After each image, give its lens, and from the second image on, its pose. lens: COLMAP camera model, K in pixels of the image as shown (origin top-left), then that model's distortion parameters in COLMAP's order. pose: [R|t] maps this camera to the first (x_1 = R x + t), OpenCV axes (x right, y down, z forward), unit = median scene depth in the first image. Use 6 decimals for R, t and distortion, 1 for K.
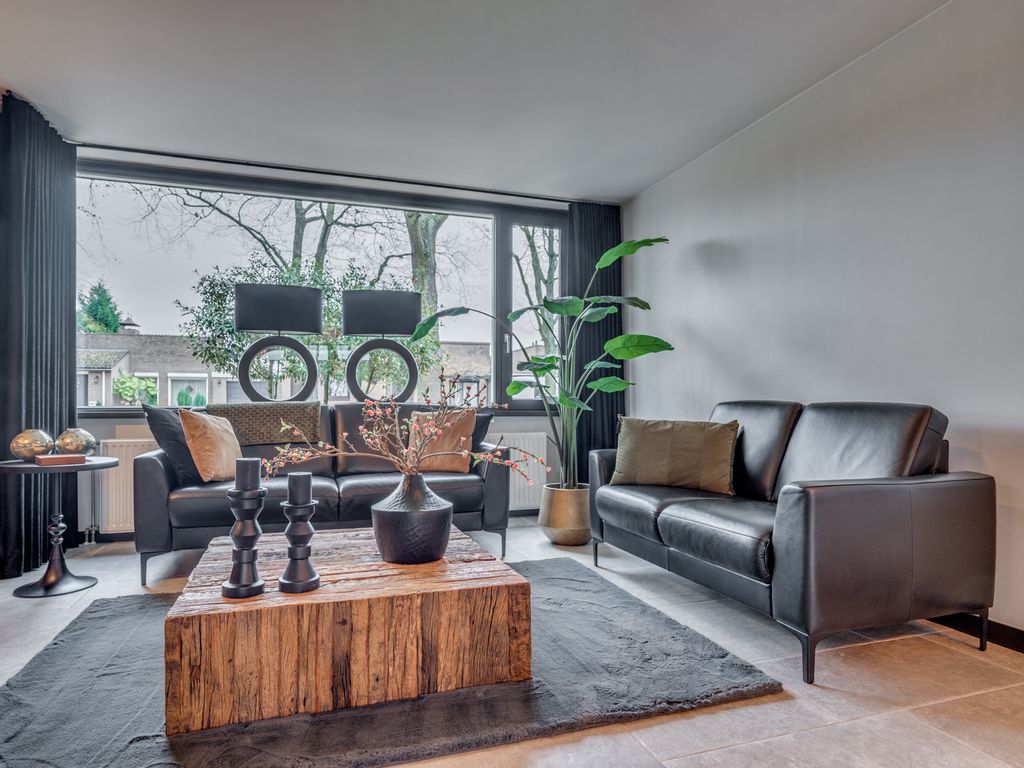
lens RADIAL K [[603.6, 0, 507.9], [0, 603.6, 405.7], [0, 0, 1]] dist [-0.024900, -0.001040]
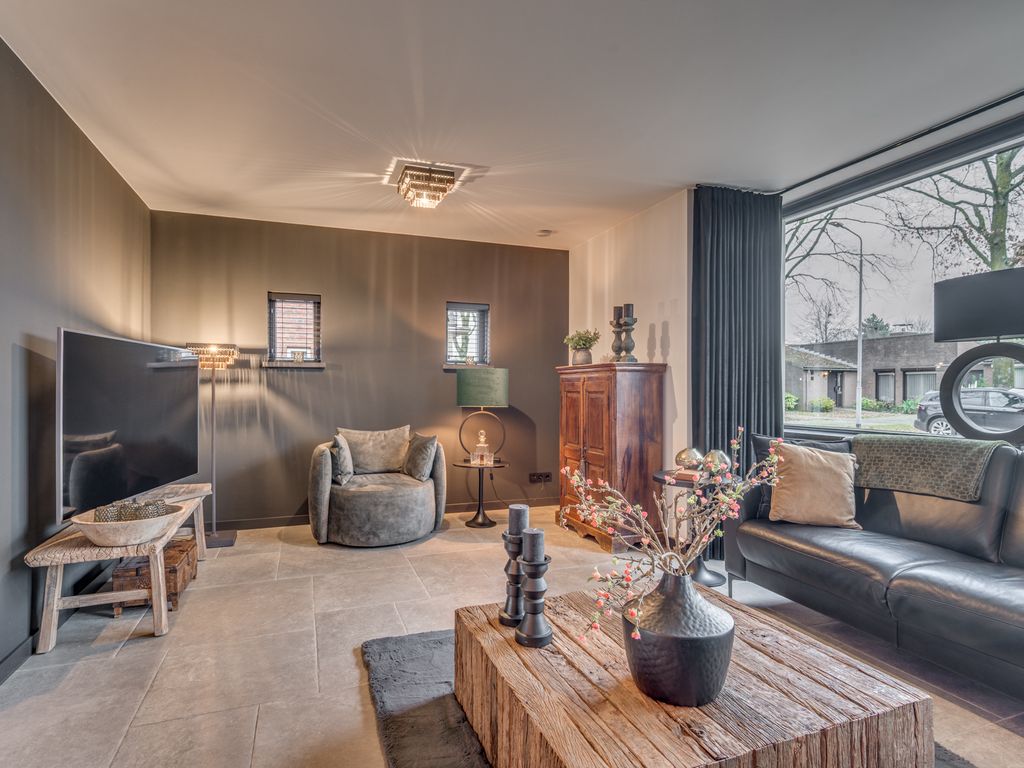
lens RADIAL K [[562.4, 0, 512.0], [0, 562.4, 384.0], [0, 0, 1]] dist [-0.001464, -0.000752]
pose [[0.016227, -0.009324, -0.999825, 0.286041], [-0.005105, 0.999943, -0.009408, -0.059779], [0.999855, 0.005257, 0.016178, 0.420821]]
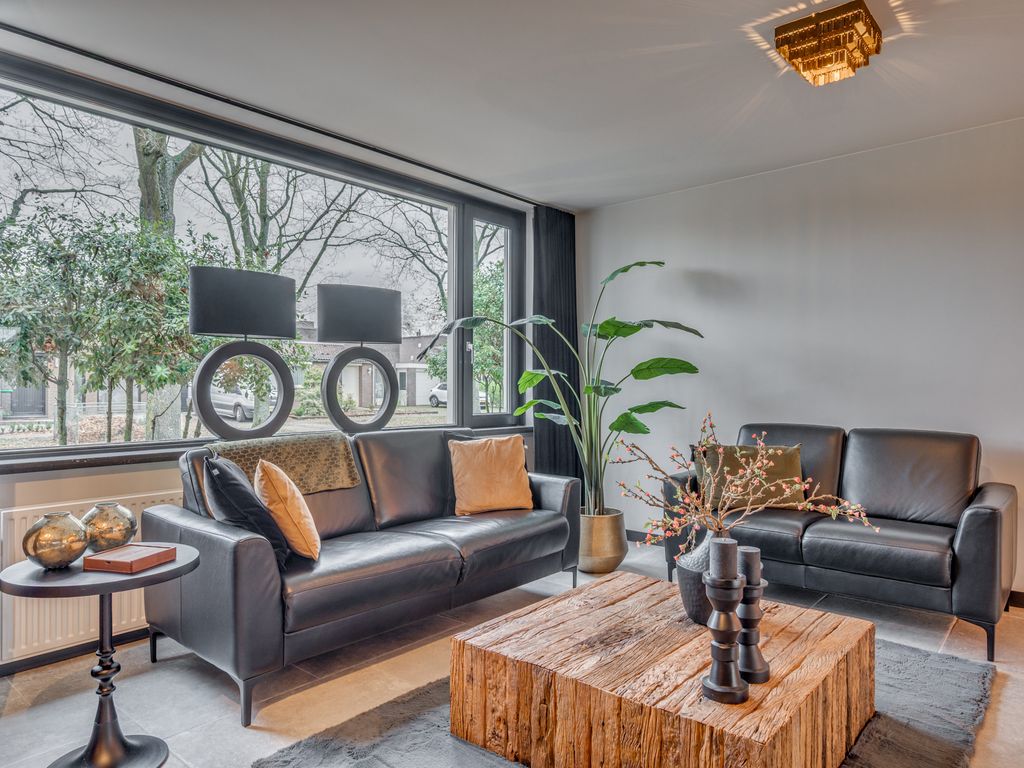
lens RADIAL K [[666.3, 0, 518.0], [0, 666.3, 385.3], [0, 0, 1]] dist [-0.015579, 0.000754]
pose [[0.860969, 0.000219, 0.508657, -0.519781], [0.002020, 0.999991, -0.003849, -0.060042], [-0.508653, 0.004341, 0.860961, 0.137891]]
